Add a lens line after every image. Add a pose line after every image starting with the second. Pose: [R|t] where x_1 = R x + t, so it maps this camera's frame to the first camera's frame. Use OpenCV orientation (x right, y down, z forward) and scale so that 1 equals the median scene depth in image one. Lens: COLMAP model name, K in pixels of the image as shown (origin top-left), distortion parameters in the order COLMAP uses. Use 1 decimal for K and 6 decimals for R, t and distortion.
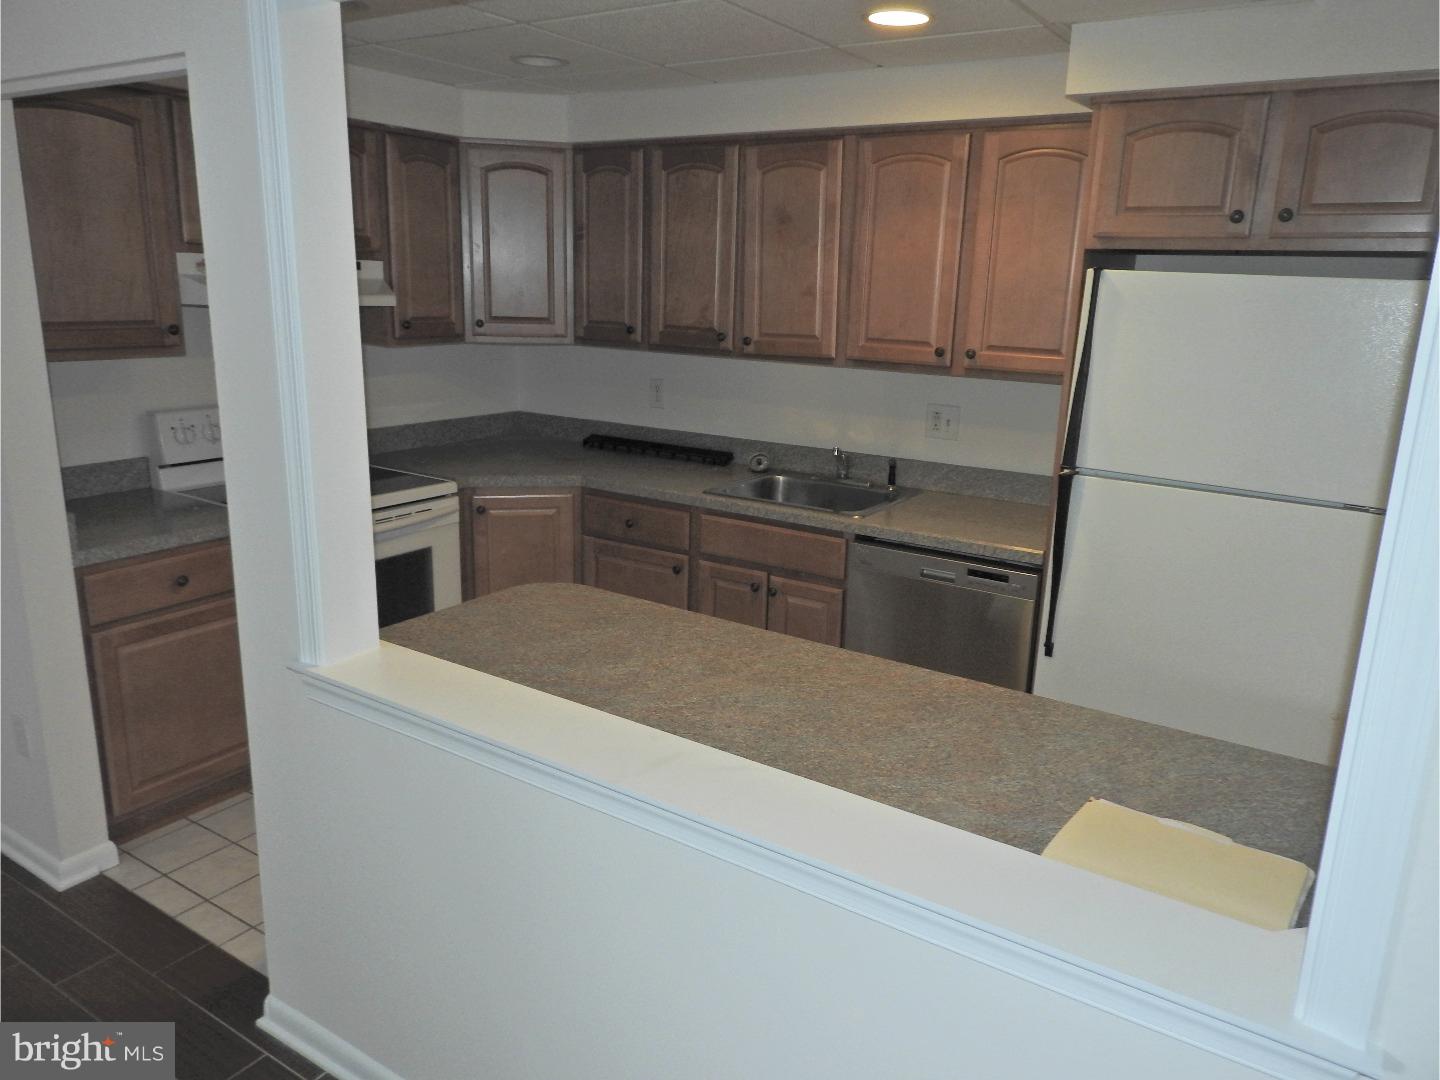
lens RADIAL K [[1017.7, 0, 725.1], [0, 1017.7, 537.3], [0, 0, 1]] dist [-0.000630, 0.000559]
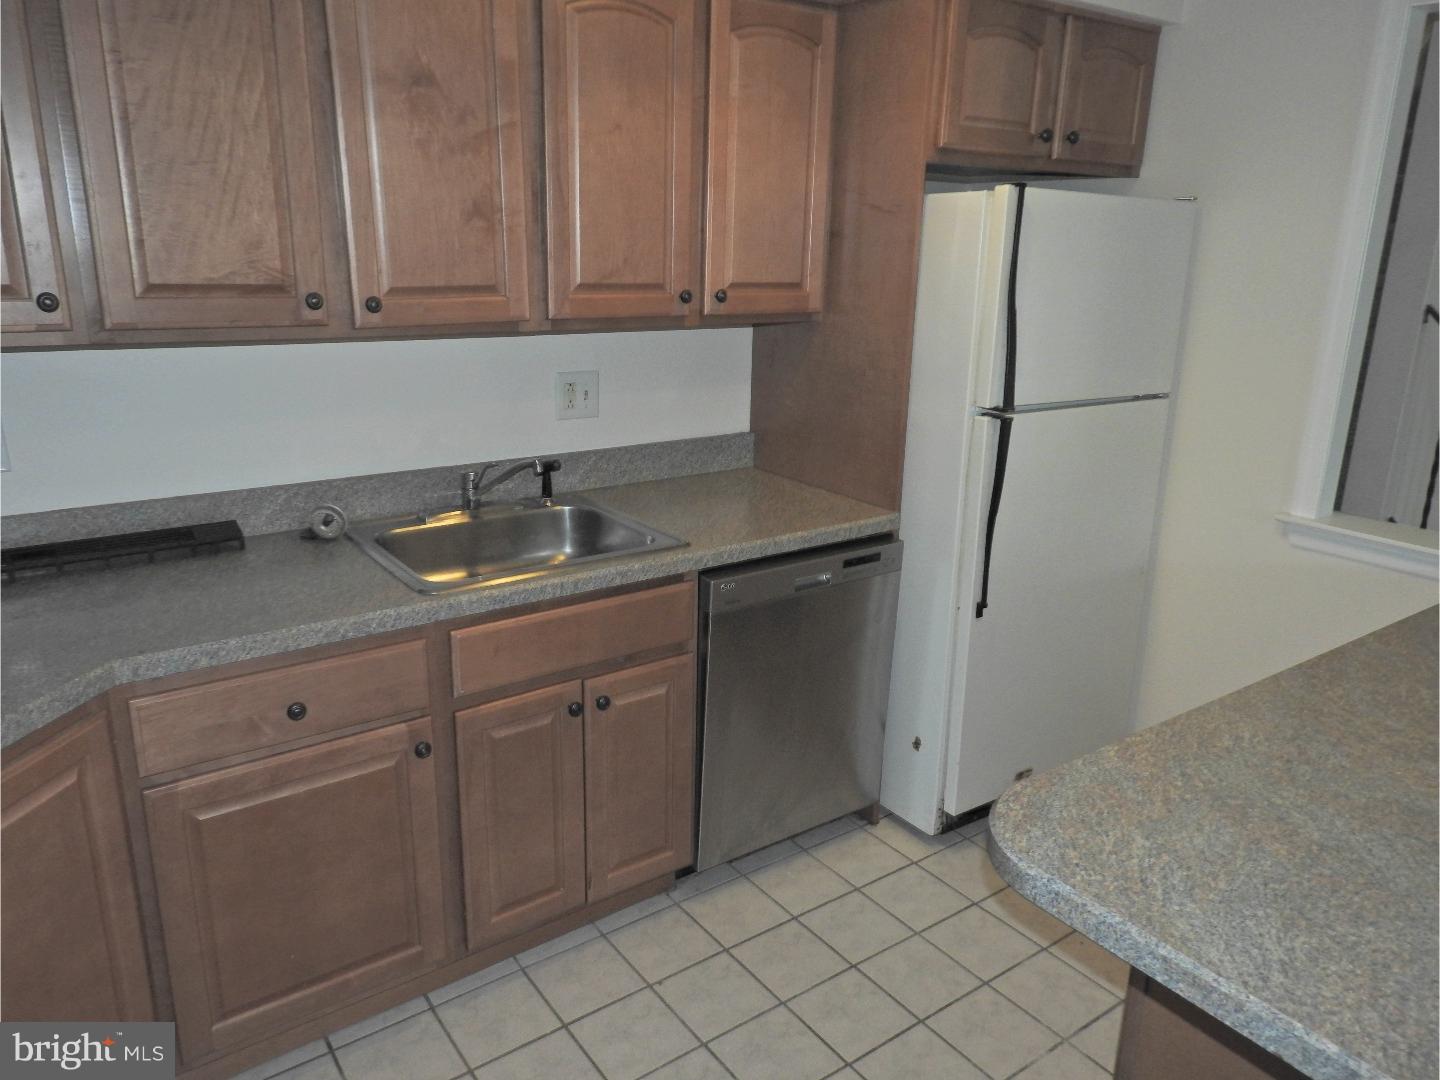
lens RADIAL K [[1017.7, 0, 725.1], [0, 1017.7, 537.3], [0, 0, 1]] dist [-0.000630, 0.000559]
pose [[0.356286, -0.279095, 0.891721, -0.441413], [0.215683, 0.953140, 0.212143, -0.154404], [-0.909143, 0.116745, 0.399787, 0.653010]]
